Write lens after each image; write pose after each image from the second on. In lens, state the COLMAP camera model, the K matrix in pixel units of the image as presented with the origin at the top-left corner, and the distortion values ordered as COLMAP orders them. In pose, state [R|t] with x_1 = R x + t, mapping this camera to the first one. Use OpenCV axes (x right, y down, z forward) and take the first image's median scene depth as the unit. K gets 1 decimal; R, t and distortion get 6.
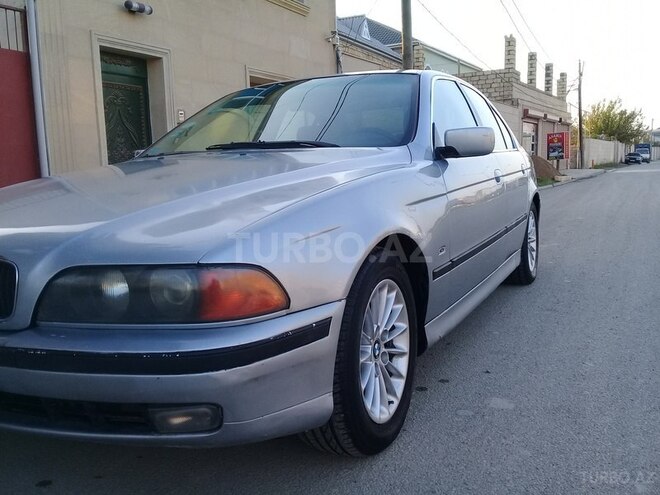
lens RADIAL K [[612.5, 0, 327.5], [0, 612.5, 235.8], [0, 0, 1]] dist [0.093787, -0.203017]
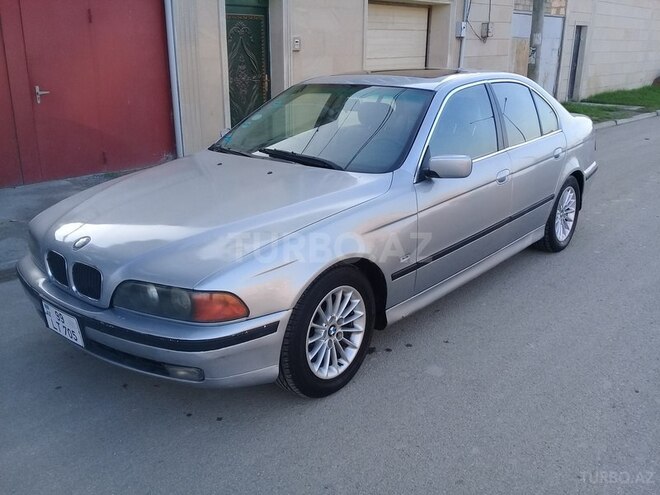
lens RADIAL K [[612.5, 0, 327.5], [0, 612.5, 235.8], [0, 0, 1]] dist [0.093787, -0.203017]
pose [[0.971482, 0.098545, -0.215665, 0.316302], [-0.056976, 0.979915, 0.191103, -0.279066], [0.230166, -0.173365, 0.957585, -0.329904]]
